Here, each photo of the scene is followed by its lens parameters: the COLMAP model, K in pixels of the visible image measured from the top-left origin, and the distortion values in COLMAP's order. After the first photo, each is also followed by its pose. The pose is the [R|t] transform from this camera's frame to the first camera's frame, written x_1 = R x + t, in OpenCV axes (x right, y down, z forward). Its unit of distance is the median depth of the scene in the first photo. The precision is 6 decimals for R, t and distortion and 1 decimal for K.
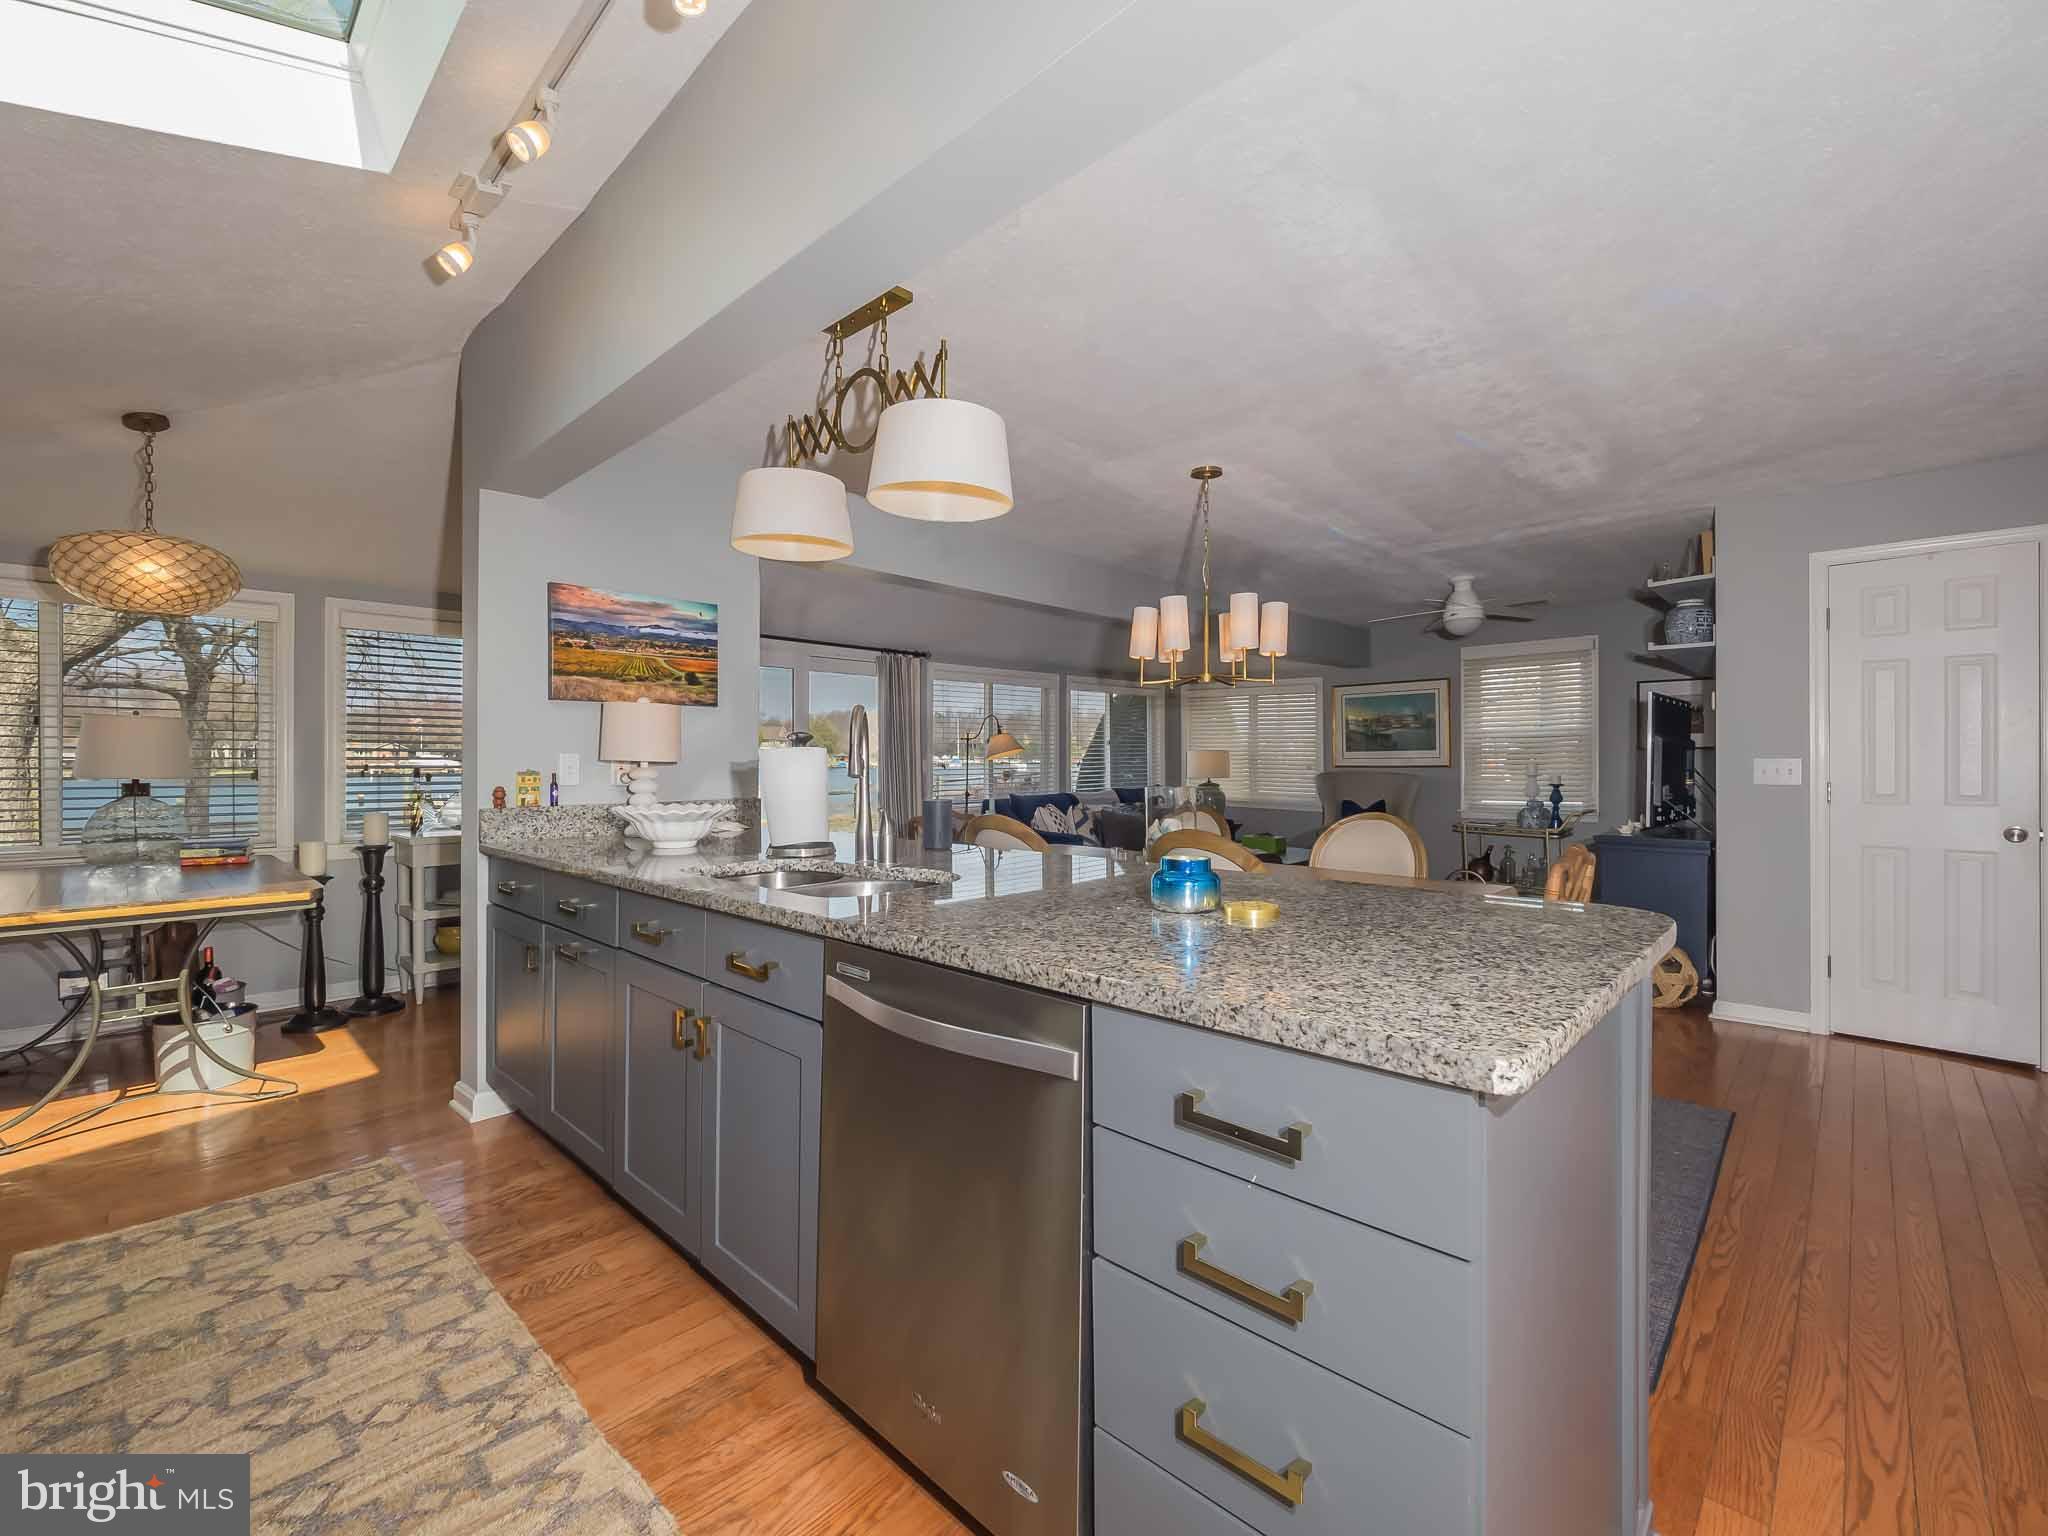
lens RADIAL K [[896.9, 0, 1027.4], [0, 896.9, 764.6], [0, 0, 1]] dist [0.002809, -0.001482]
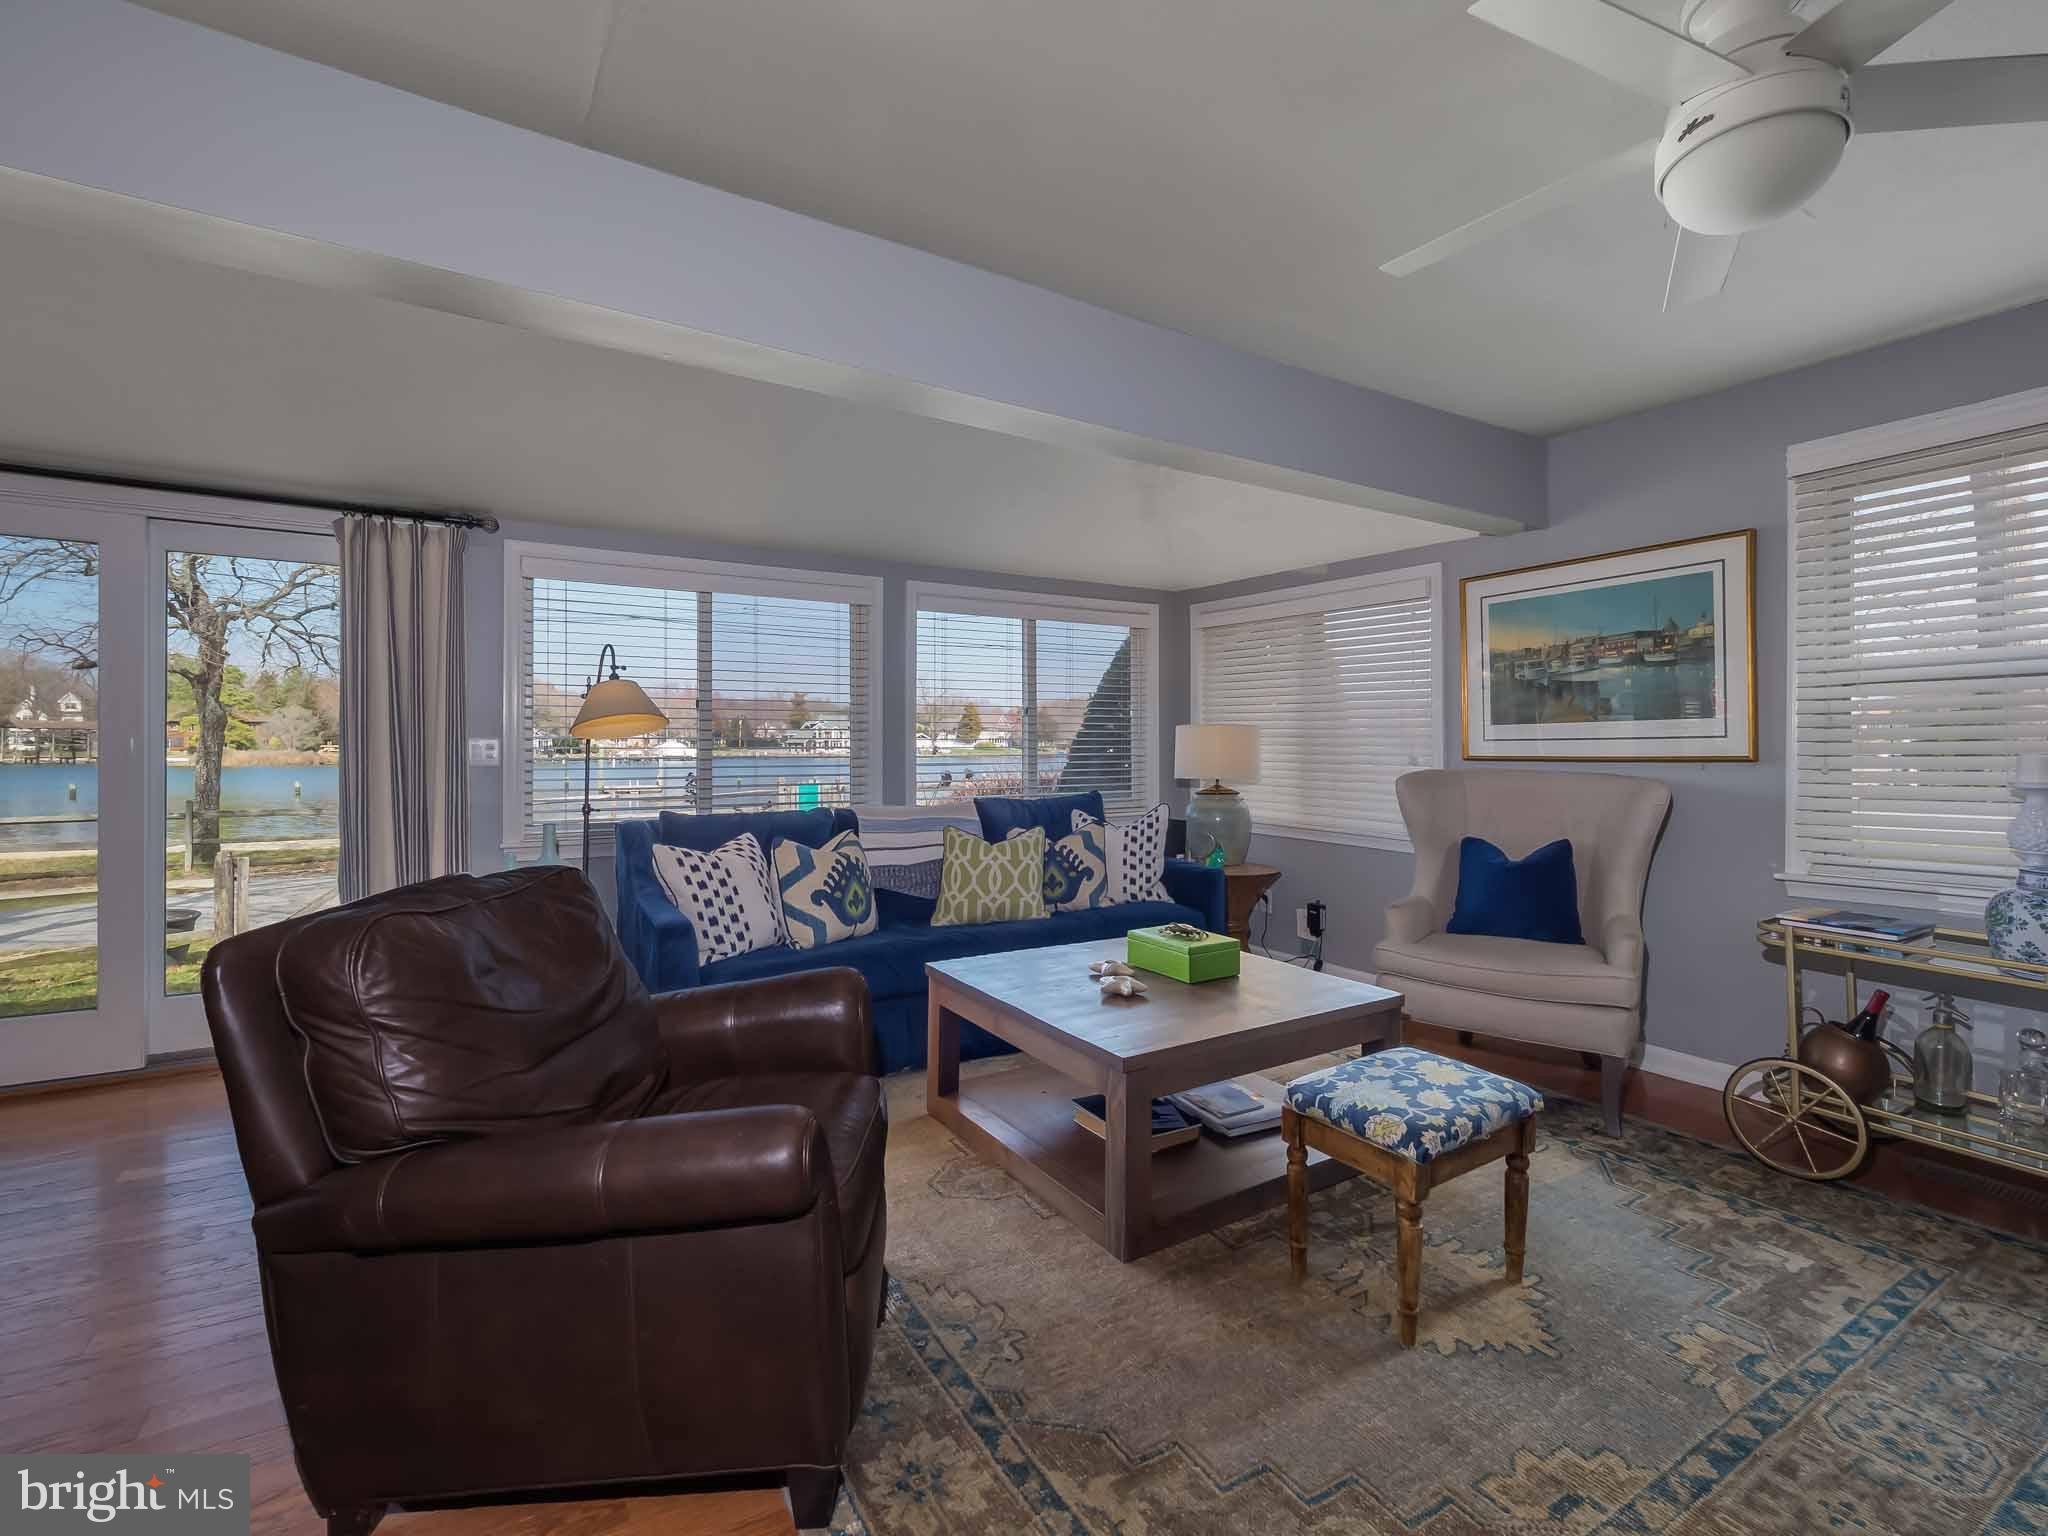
lens RADIAL K [[896.9, 0, 1026.8], [0, 896.9, 751.0], [0, 0, 1]] dist [0.002809, -0.001482]
pose [[0.964208, 0.004164, -0.265114, 0.258107], [-0.004854, 0.999986, -0.001945, 0.001225], [0.265103, 0.003162, 0.964215, 0.519221]]
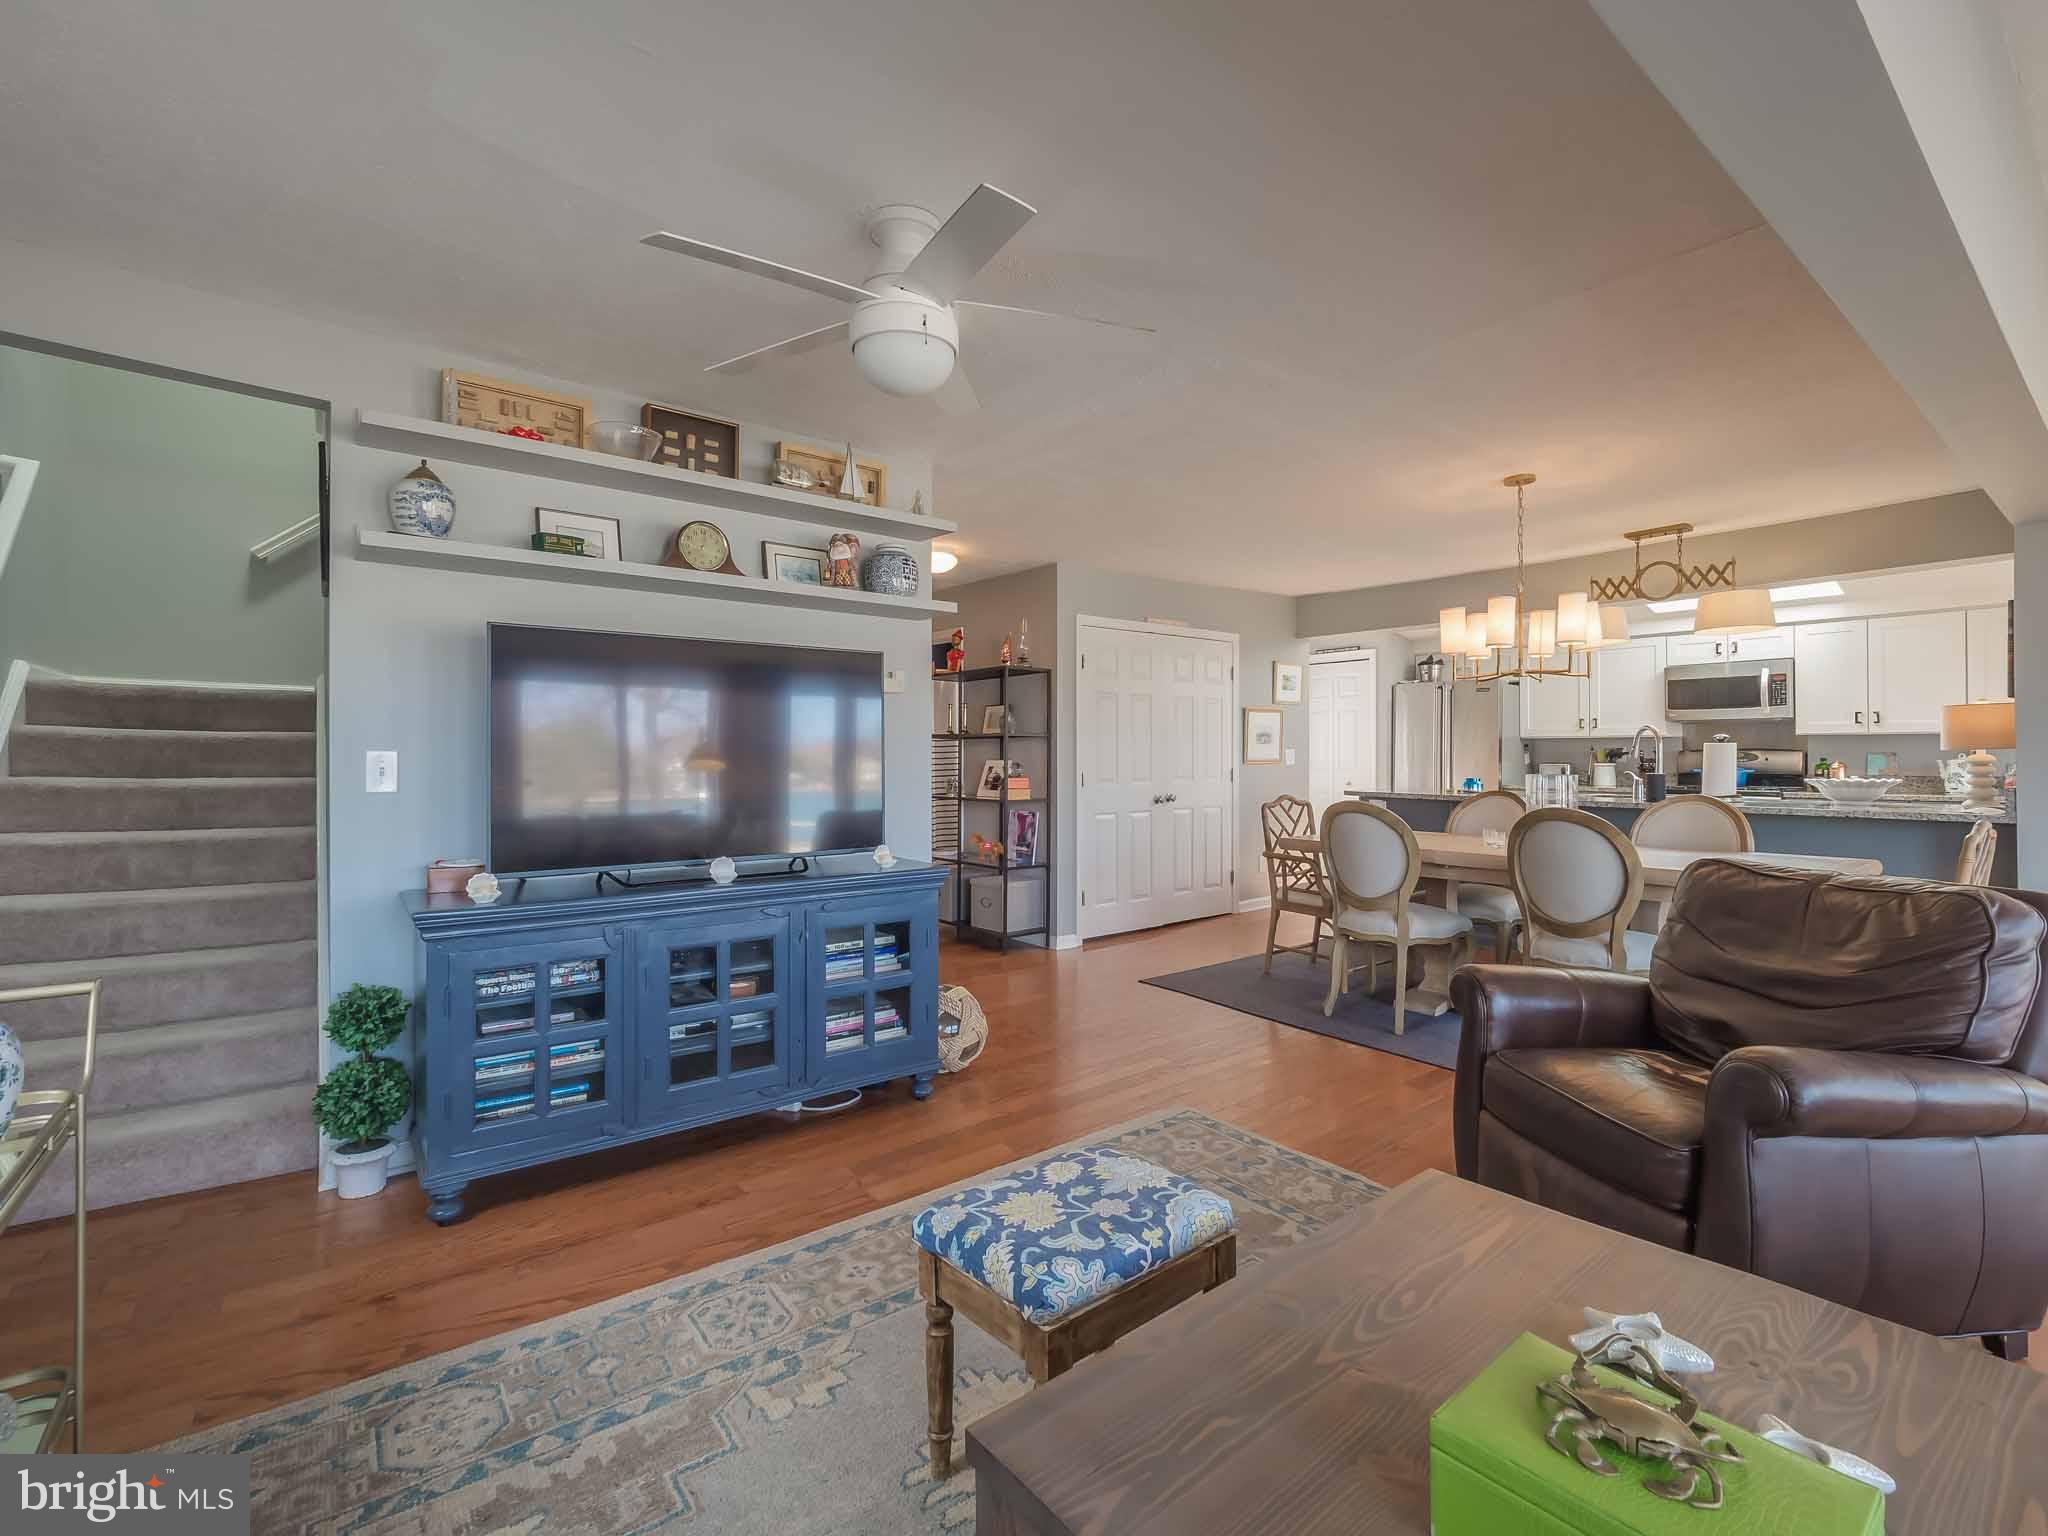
lens RADIAL K [[896.9, 0, 1027.4], [0, 896.9, 761.3], [0, 0, 1]] dist [0.002809, -0.001482]
pose [[-0.989314, 0.005364, 0.145705, 0.275804], [0.007473, 0.999875, 0.013934, -0.005756], [-0.145612, 0.014874, -0.989230, 0.959714]]
